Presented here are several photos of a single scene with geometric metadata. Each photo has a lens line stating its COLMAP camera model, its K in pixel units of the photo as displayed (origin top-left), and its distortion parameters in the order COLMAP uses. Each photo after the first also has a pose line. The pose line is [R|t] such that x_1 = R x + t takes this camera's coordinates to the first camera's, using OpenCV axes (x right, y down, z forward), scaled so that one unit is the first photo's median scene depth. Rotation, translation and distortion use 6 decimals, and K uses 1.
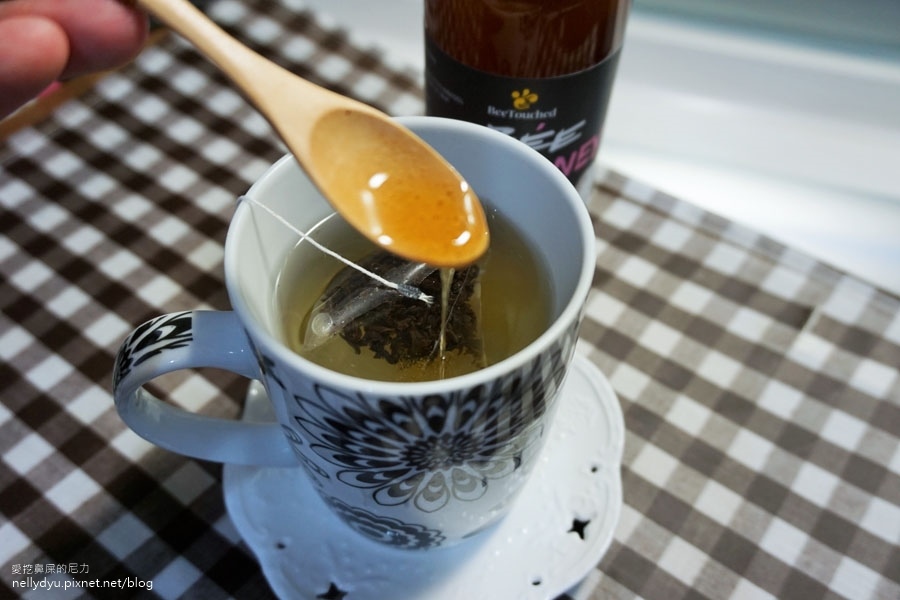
lens RADIAL K [[779.1, 0, 450.0], [0, 779.1, 300.0], [0, 0, 1]] dist [0.027969, 0.008302]
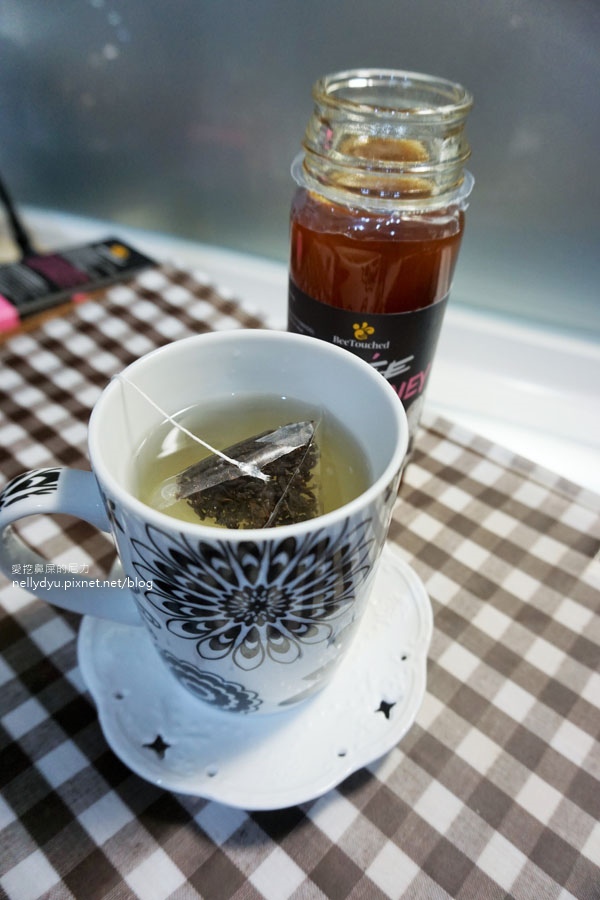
lens RADIAL K [[613.8, 0, 300.0], [0, 613.8, 450.0], [0, 0, 1]] dist [0.001992, 0.004484]
pose [[0.995303, 0.086039, -0.044383, 0.050606], [-0.092045, 0.983080, -0.158373, 0.078978], [0.030006, 0.161715, 0.986381, 0.074460]]
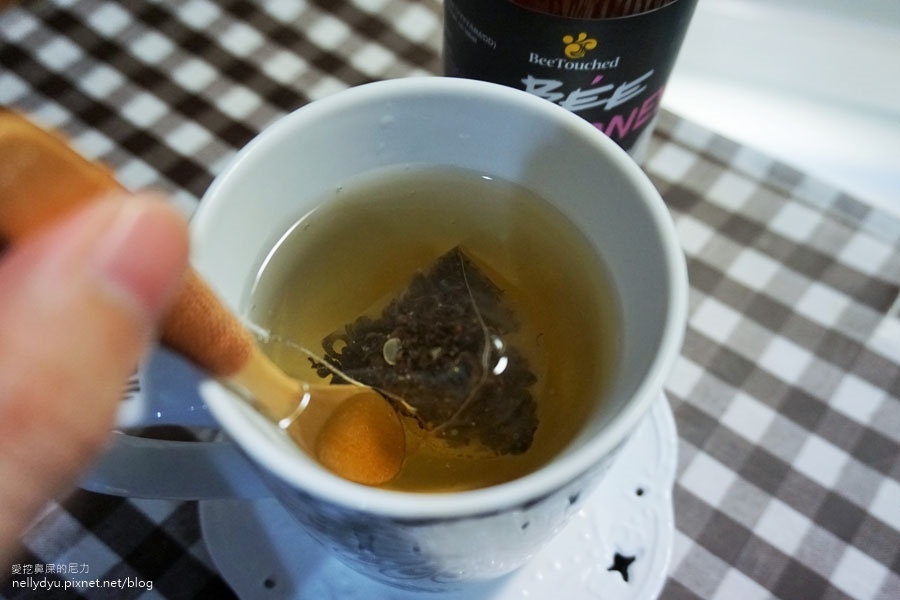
lens RADIAL K [[779.1, 0, 450.0], [0, 779.1, 300.0], [0, 0, 1]] dist [0.027969, 0.008302]
pose [[0.999927, 0.012056, 0.000312, -0.024048], [-0.011982, 0.990127, 0.139663, -0.107688], [0.001375, -0.139657, 0.990199, 0.200195]]
